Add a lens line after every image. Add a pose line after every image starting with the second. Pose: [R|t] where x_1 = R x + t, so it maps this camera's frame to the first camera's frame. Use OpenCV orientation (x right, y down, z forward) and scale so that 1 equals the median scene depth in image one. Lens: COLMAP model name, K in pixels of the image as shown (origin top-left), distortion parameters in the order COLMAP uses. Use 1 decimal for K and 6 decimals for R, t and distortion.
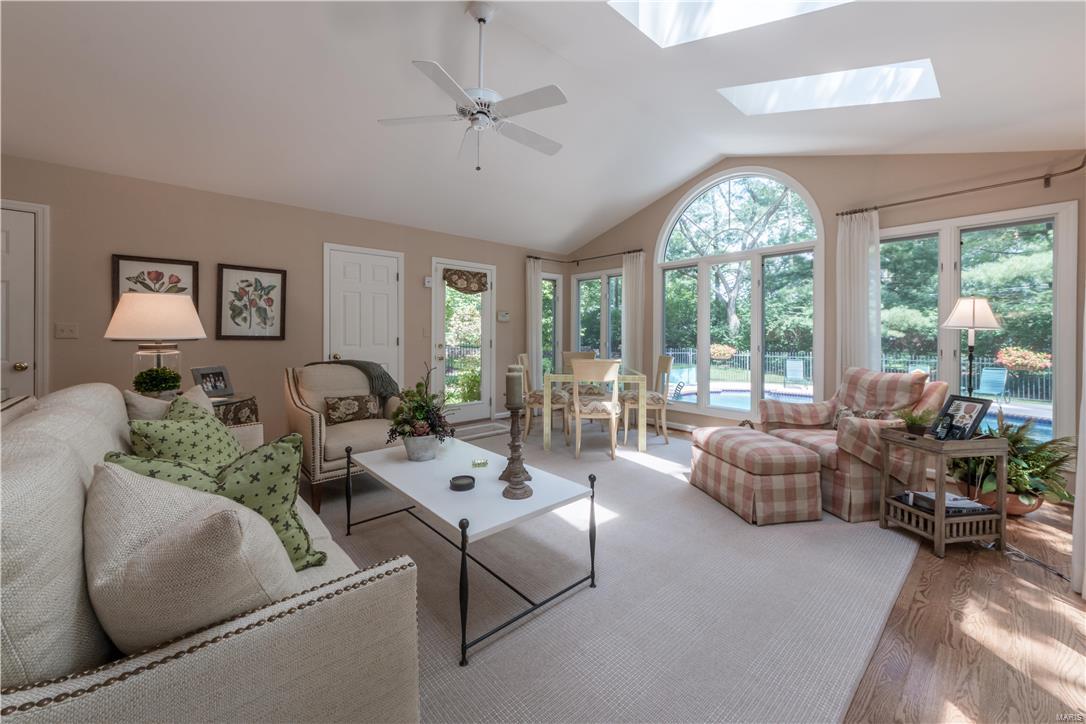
lens RADIAL K [[415.7, 0, 549.2], [0, 415.7, 334.0], [0, 0, 1]] dist [-0.001448, -0.000514]
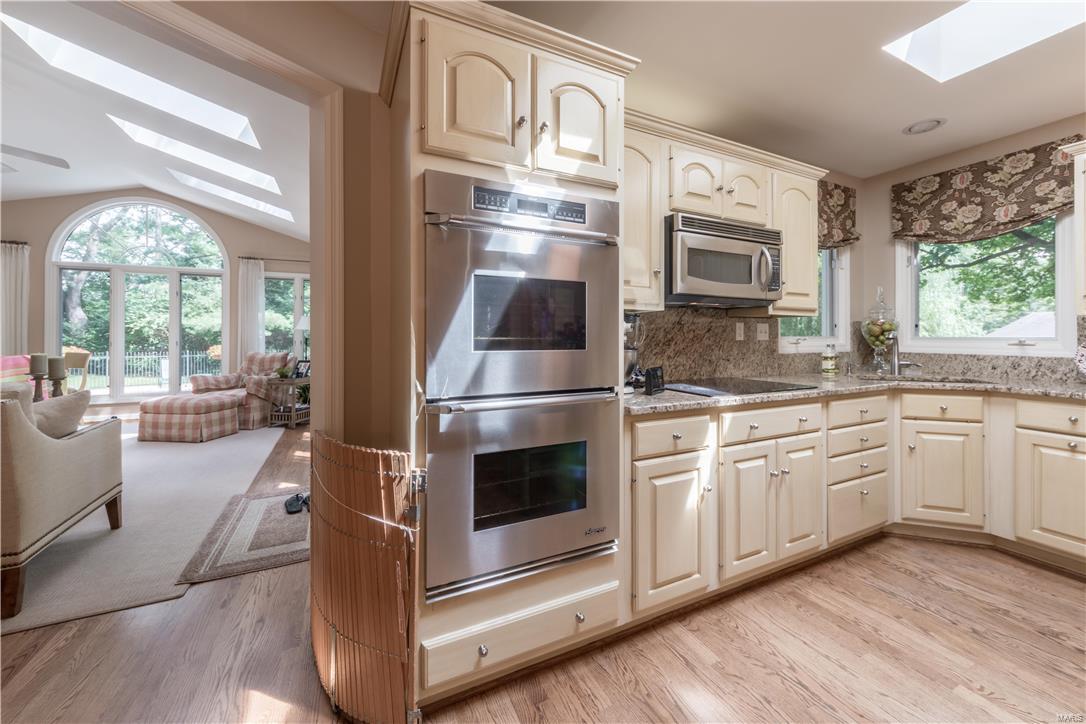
lens RADIAL K [[415.7, 0, 547.9], [0, 415.7, 333.8], [0, 0, 1]] dist [-0.001448, -0.000514]
pose [[0.269767, -0.000657, 0.962926, -0.676457], [-0.001067, 0.999999, 0.000981, 0.004305], [-0.962925, -0.001293, 0.269766, -0.740677]]
